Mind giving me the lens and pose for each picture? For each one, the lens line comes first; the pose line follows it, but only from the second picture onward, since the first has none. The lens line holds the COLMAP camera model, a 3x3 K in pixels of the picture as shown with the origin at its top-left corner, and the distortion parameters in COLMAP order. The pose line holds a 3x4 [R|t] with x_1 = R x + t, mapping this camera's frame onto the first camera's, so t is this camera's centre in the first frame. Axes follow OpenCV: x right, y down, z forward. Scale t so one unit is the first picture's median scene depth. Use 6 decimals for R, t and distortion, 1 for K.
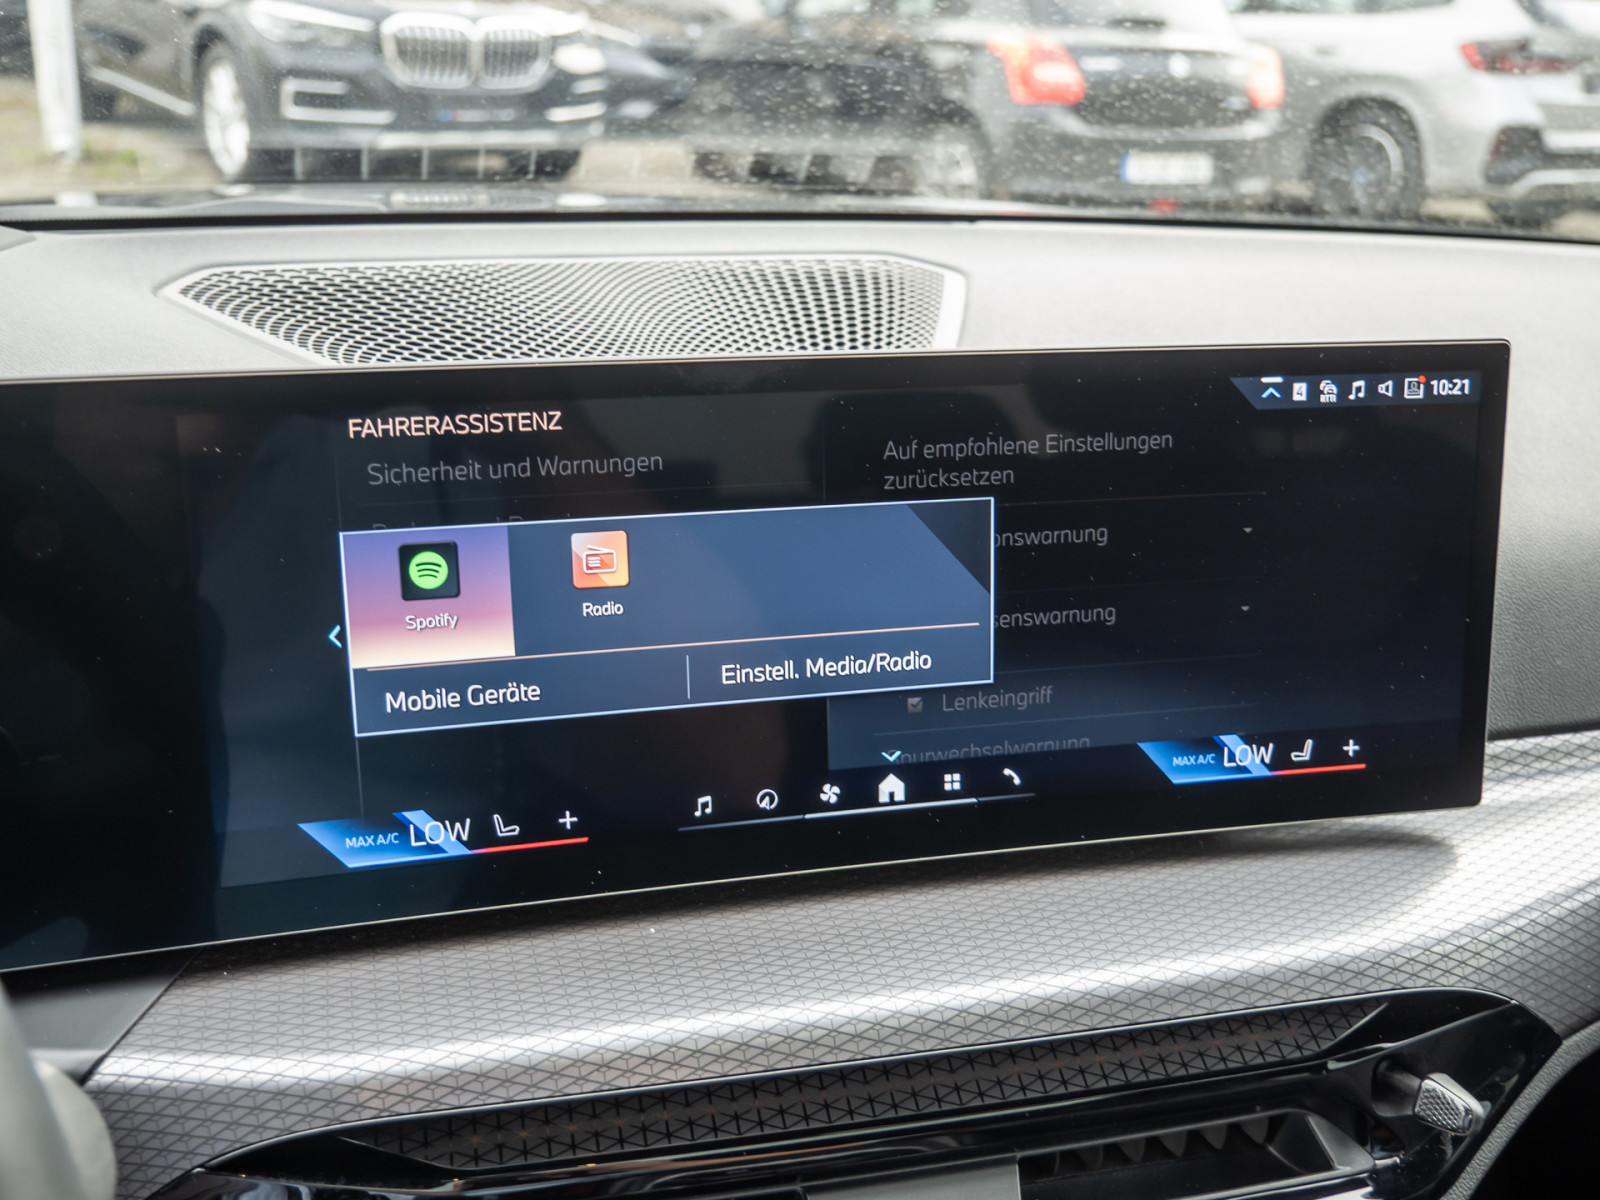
lens RADIAL K [[1591.4, 0, 797.5], [0, 1591.4, 612.6], [0, 0, 1]] dist [-0.011356, 0.000000]
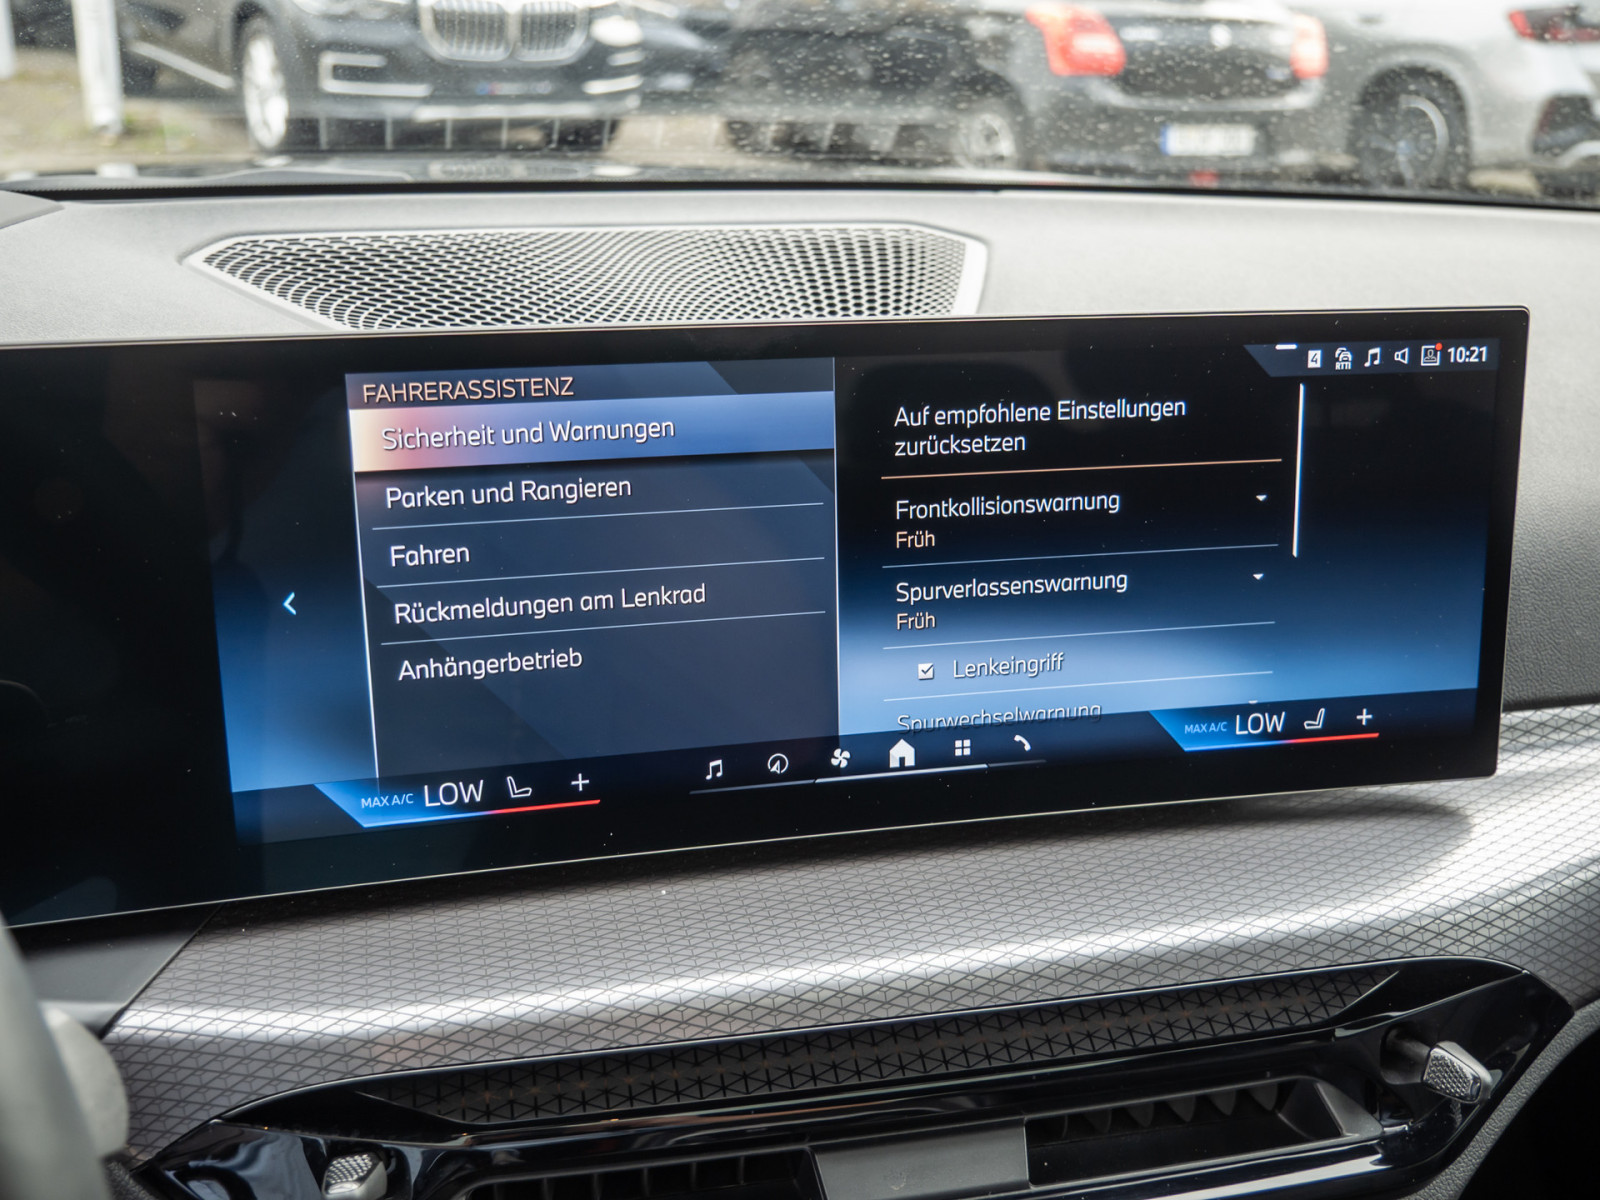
lens RADIAL K [[1591.4, 0, 797.0], [0, 1591.4, 612.3], [0, 0, 1]] dist [-0.011356, 0.000000]
pose [[0.999729, 0.004407, -0.022843, 0.014694], [-0.004044, 0.999865, 0.015926, 0.005112], [0.022910, -0.015829, 0.999612, -0.005517]]
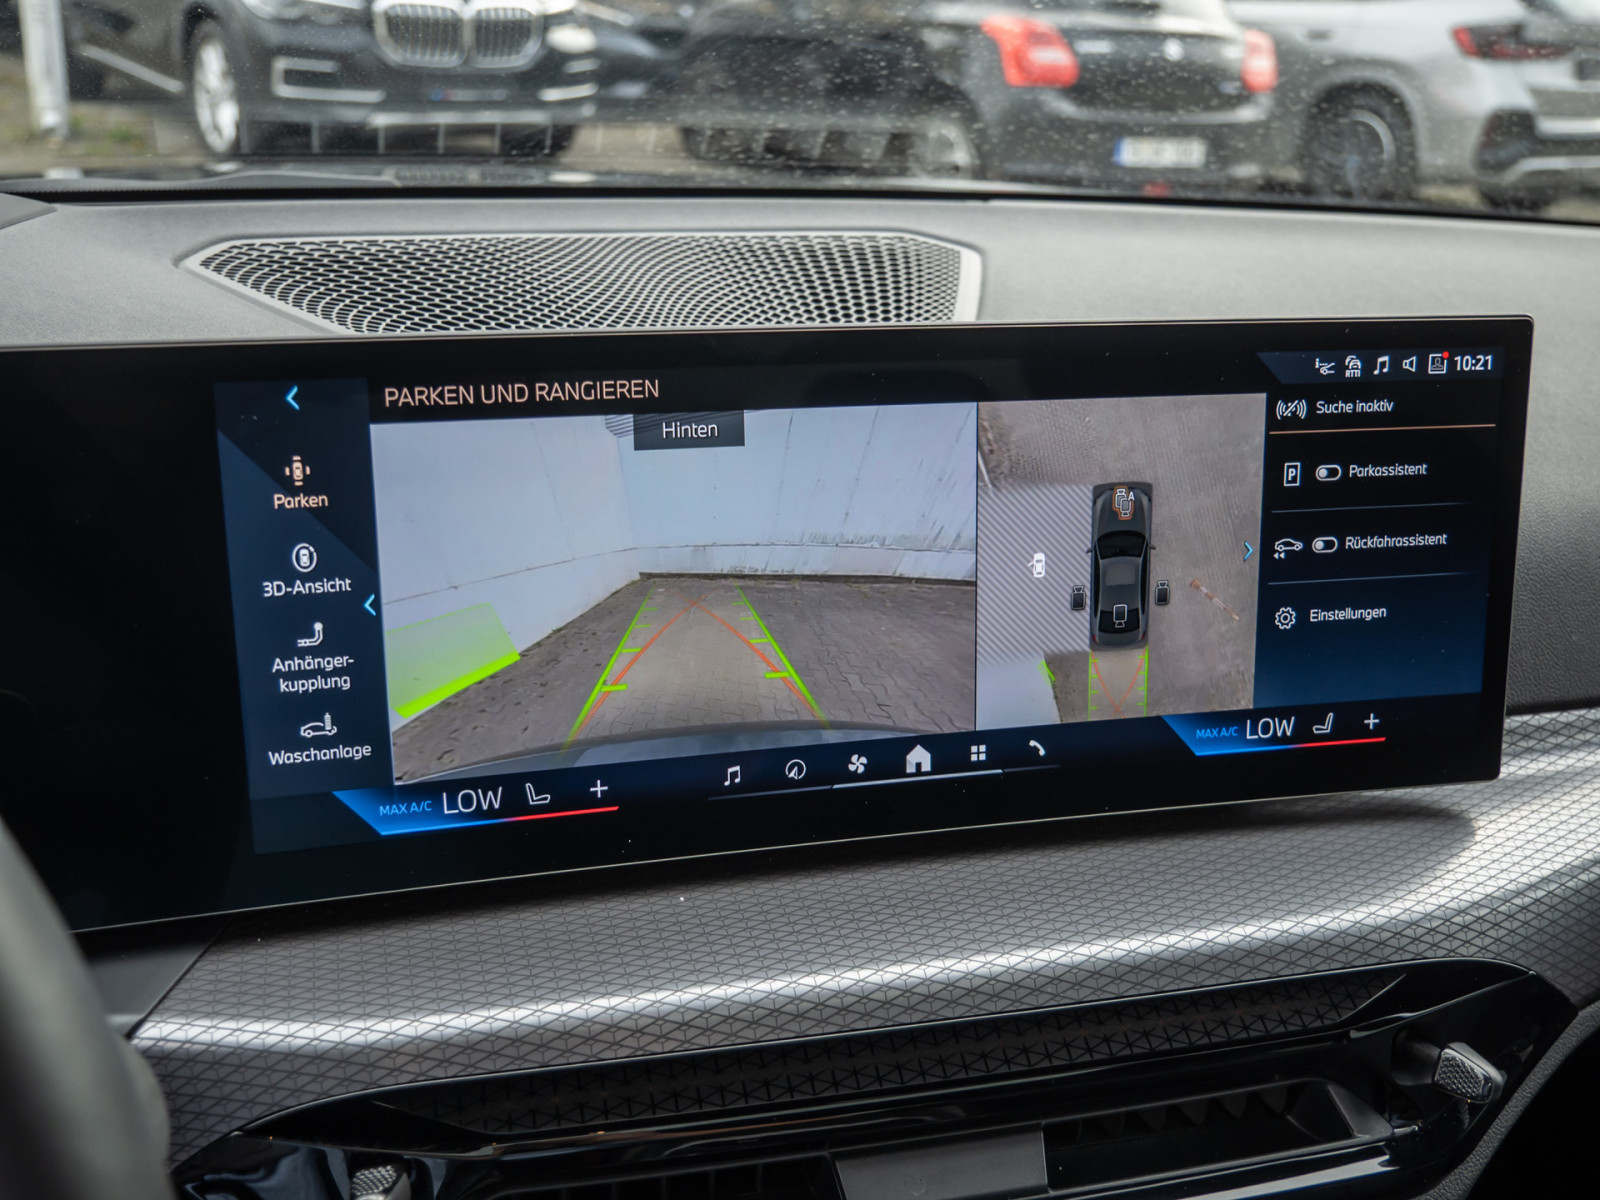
lens RADIAL K [[1591.4, 0, 798.4], [0, 1591.4, 610.4], [0, 0, 1]] dist [-0.011356, 0.000000]
pose [[0.999970, 0.003729, 0.006848, -0.023147], [-0.003793, 0.999949, 0.009376, 0.006892], [-0.006813, -0.009401, 0.999933, -0.005517]]
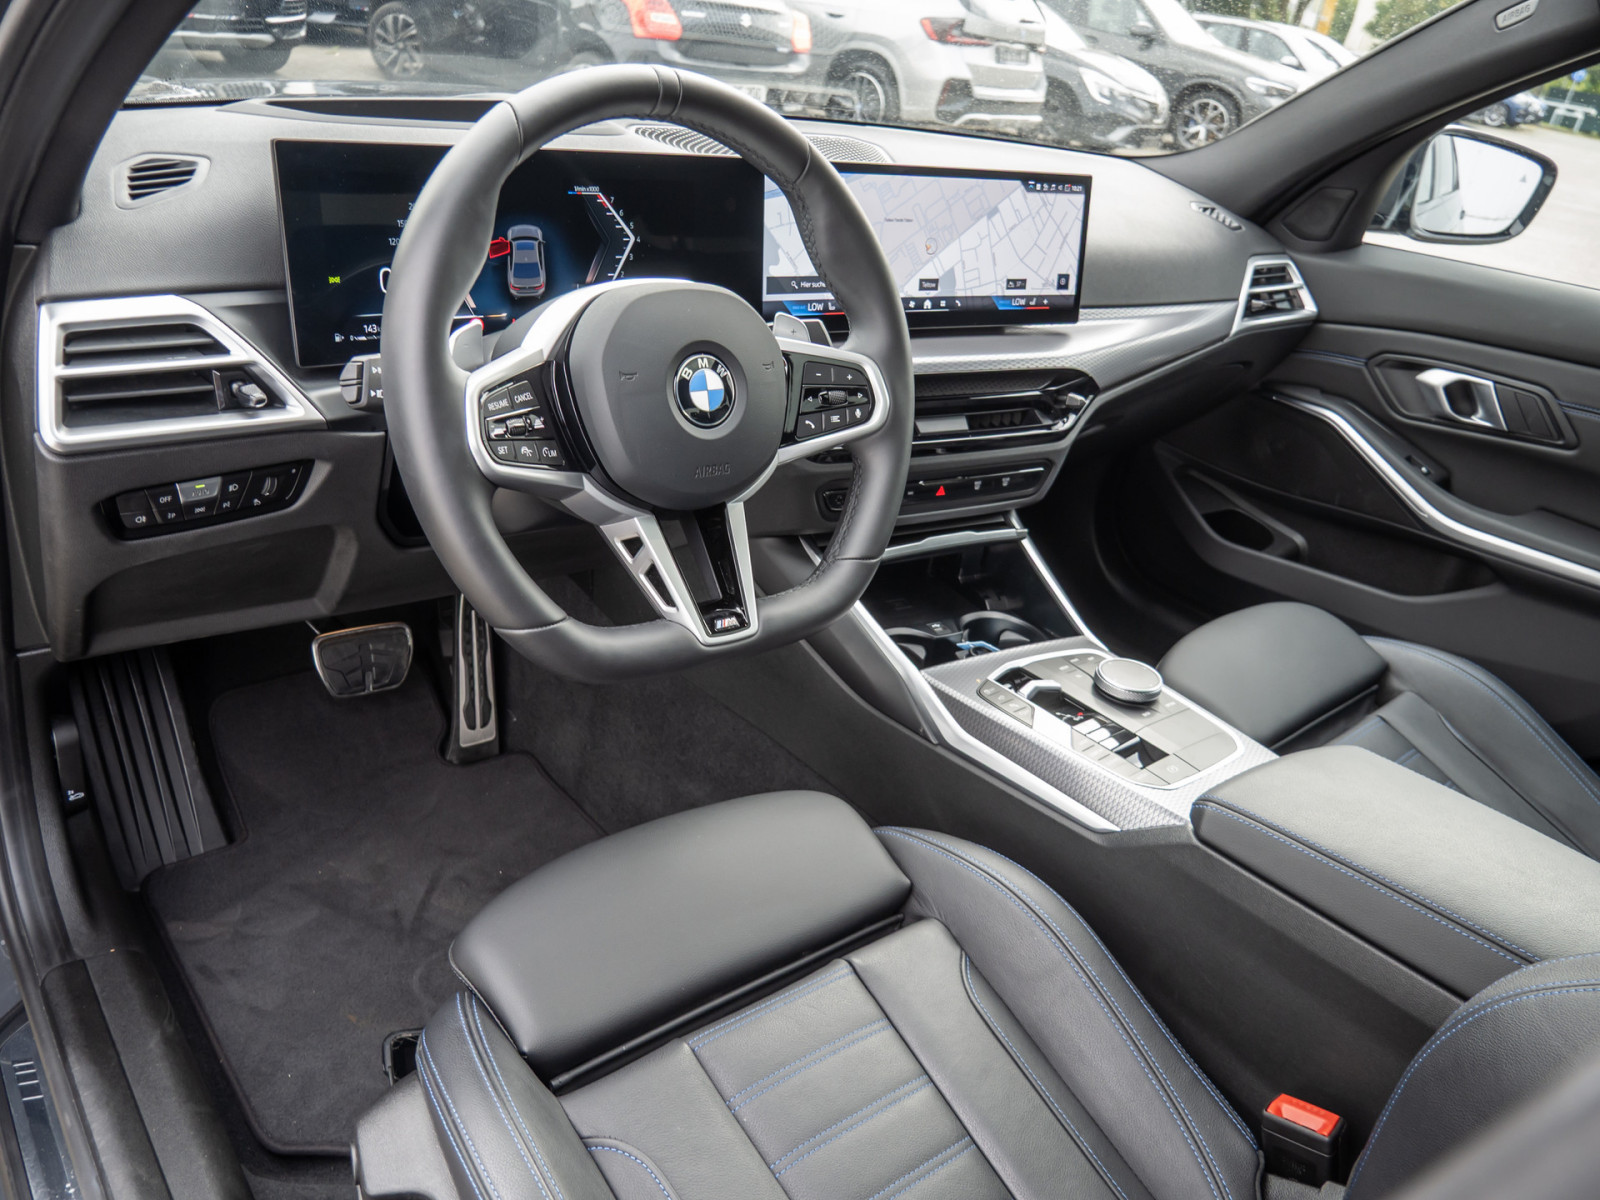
lens RADIAL K [[1133.4, 0, 801.2], [0, 1133.4, 605.4], [0, 0, 1]] dist [-0.070022, 0.026233]
pose [[0.954610, -0.059163, 0.291925, -0.865971], [0.010564, 0.986184, 0.165319, 0.321609], [-0.297672, -0.154731, 0.942045, -1.156818]]
